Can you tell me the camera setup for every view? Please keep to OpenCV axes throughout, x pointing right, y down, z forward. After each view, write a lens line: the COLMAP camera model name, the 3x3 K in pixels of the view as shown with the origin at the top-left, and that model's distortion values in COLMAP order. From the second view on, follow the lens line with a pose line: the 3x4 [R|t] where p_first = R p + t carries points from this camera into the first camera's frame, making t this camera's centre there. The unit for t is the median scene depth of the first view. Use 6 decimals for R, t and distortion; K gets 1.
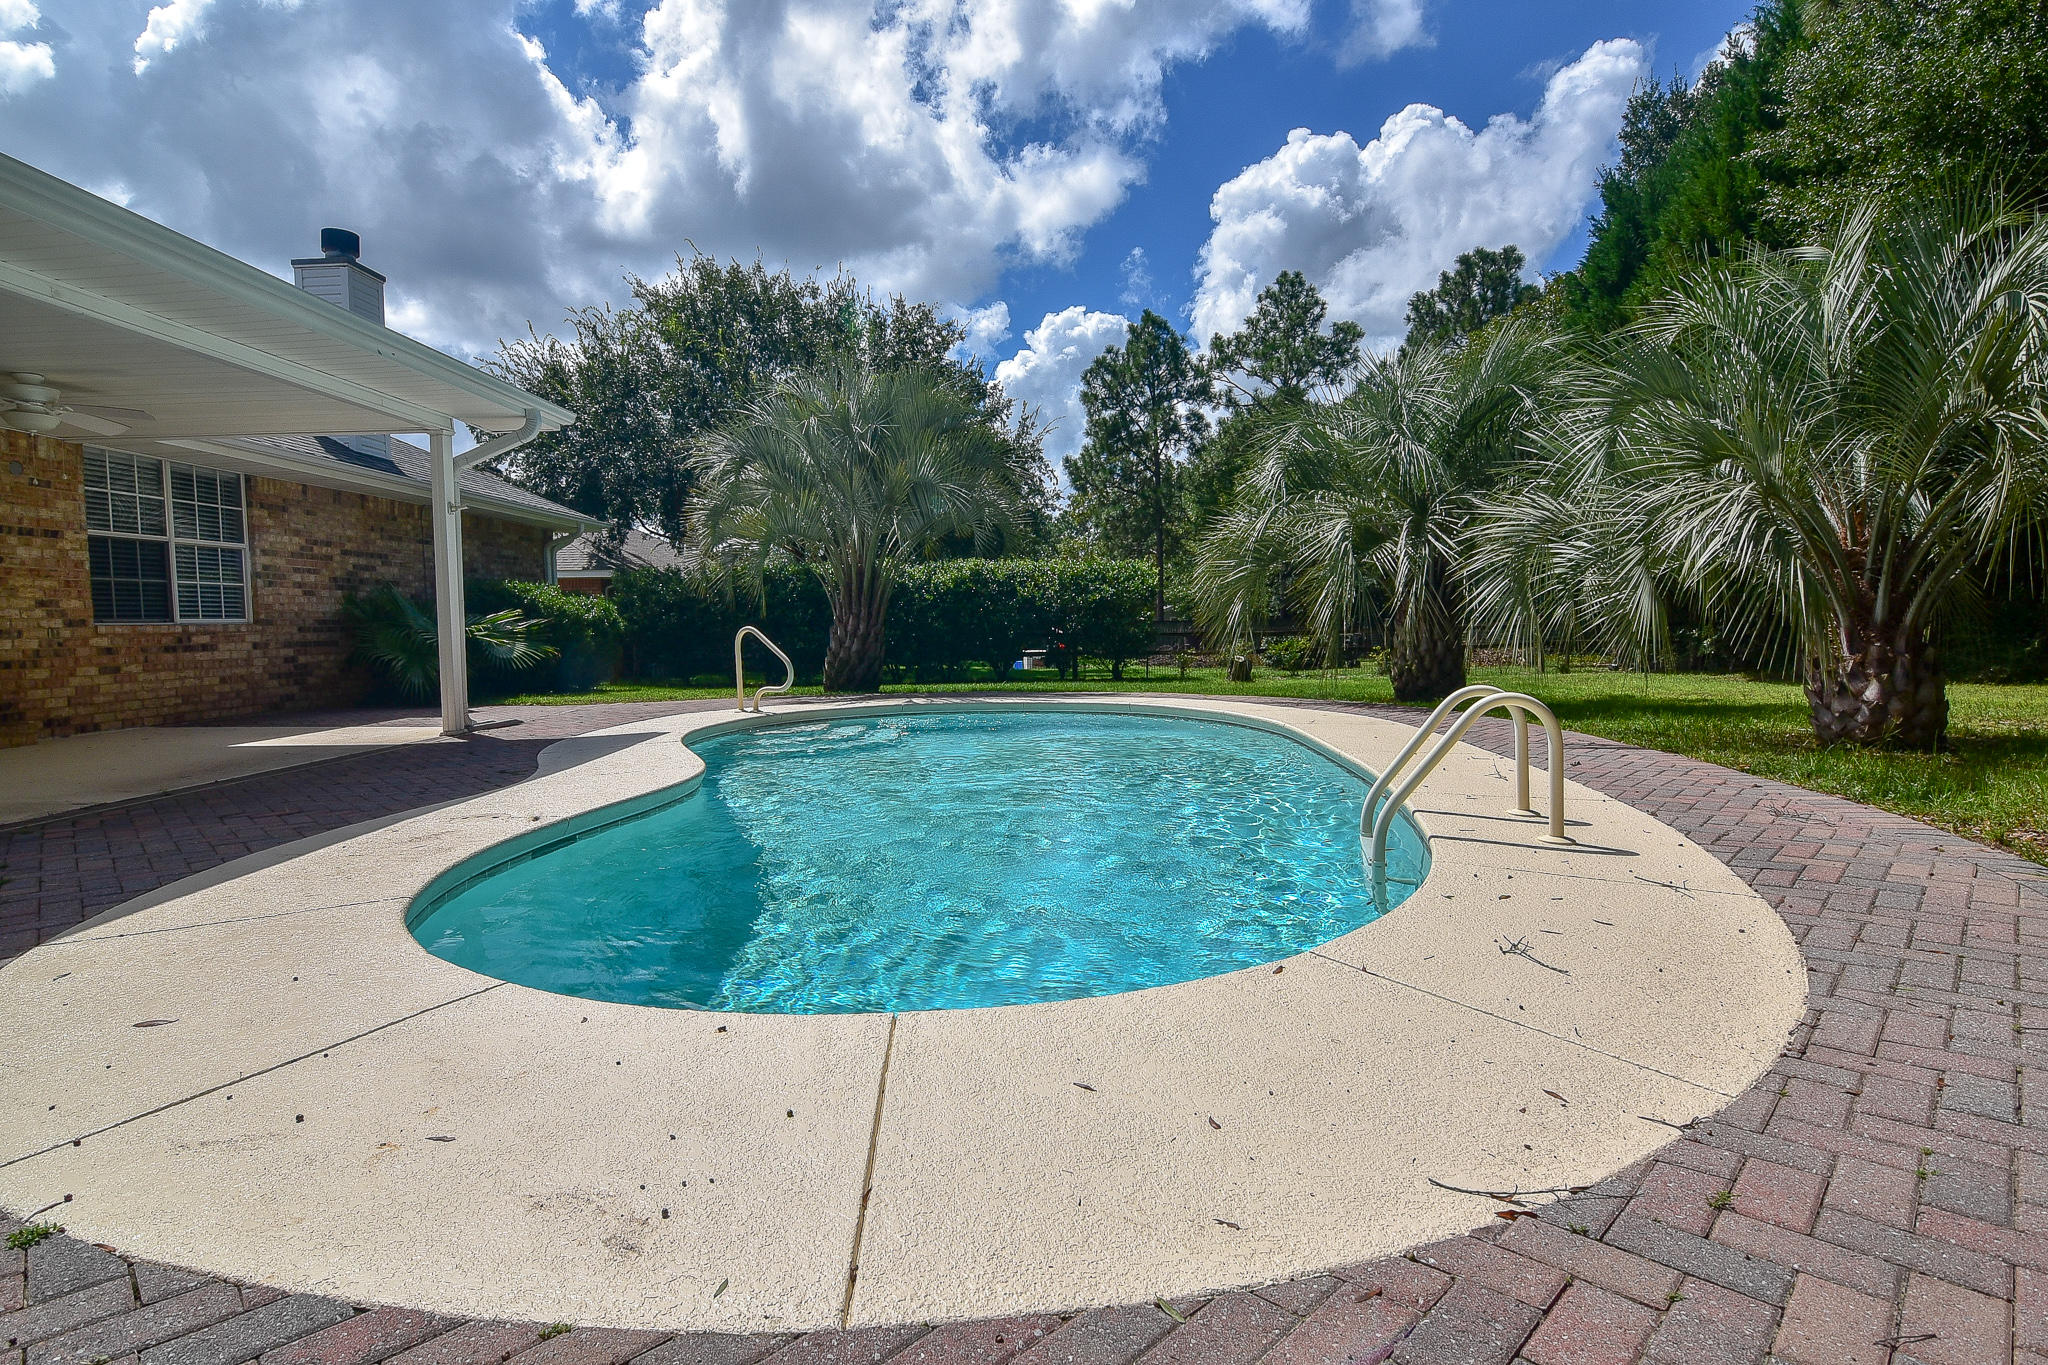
lens RADIAL K [[989.5, 0, 1019.1], [0, 989.5, 691.6], [0, 0, 1]] dist [-0.008450, -0.009149]
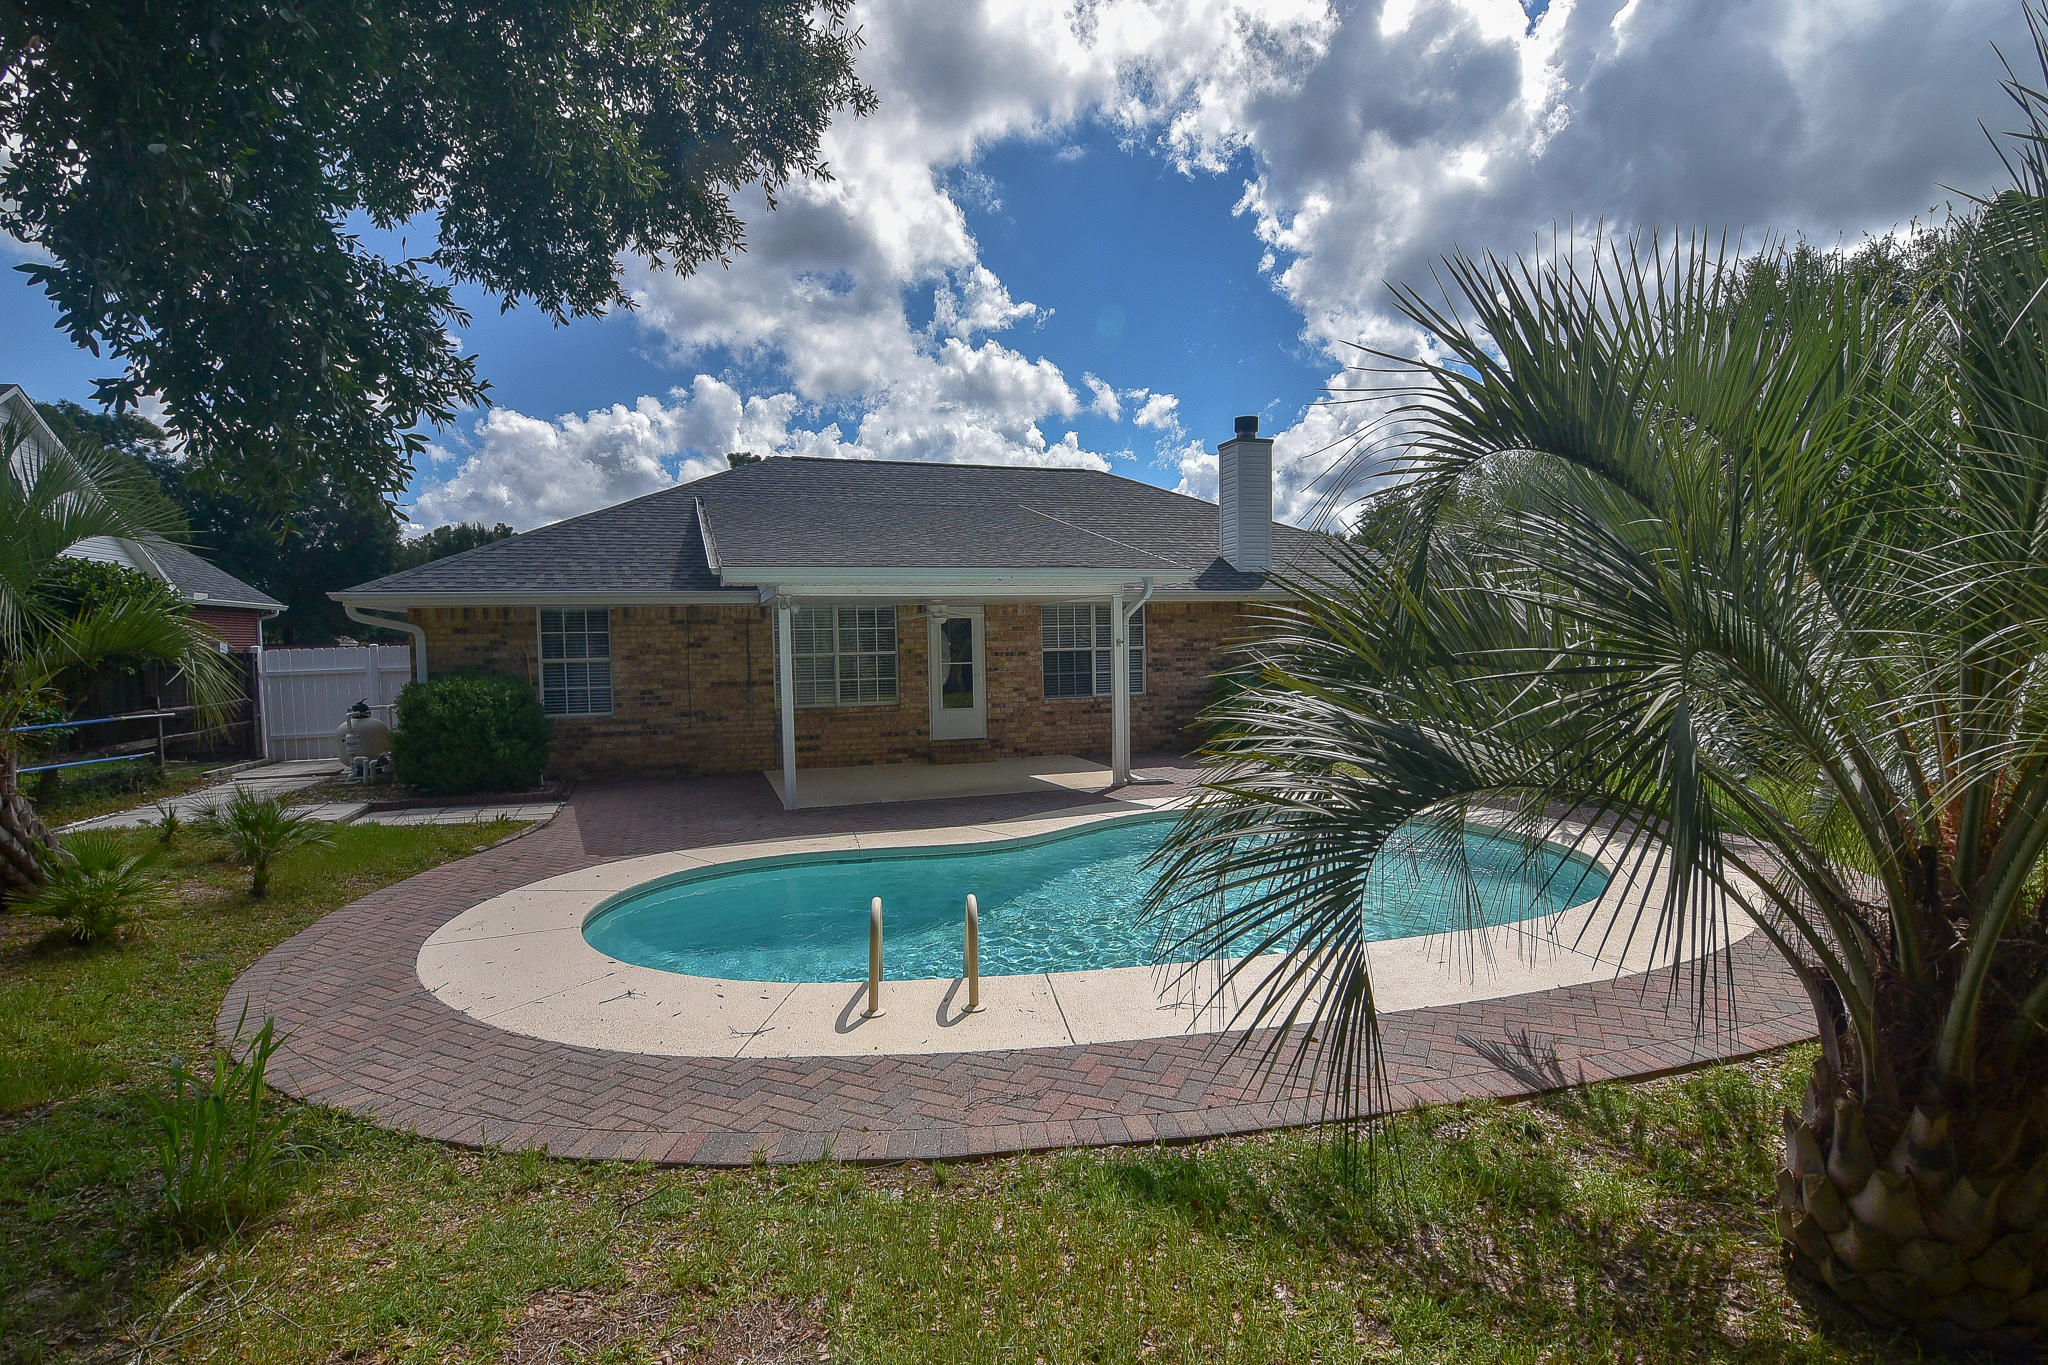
lens RADIAL K [[989.5, 0, 1019.1], [0, 989.5, 691.6], [0, 0, 1]] dist [-0.008450, -0.009149]
pose [[0.329997, 0.057259, -0.942244, 0.859287], [-0.053999, 0.997669, 0.041716, -0.165080], [0.942436, 0.037114, 0.332320, 0.328721]]
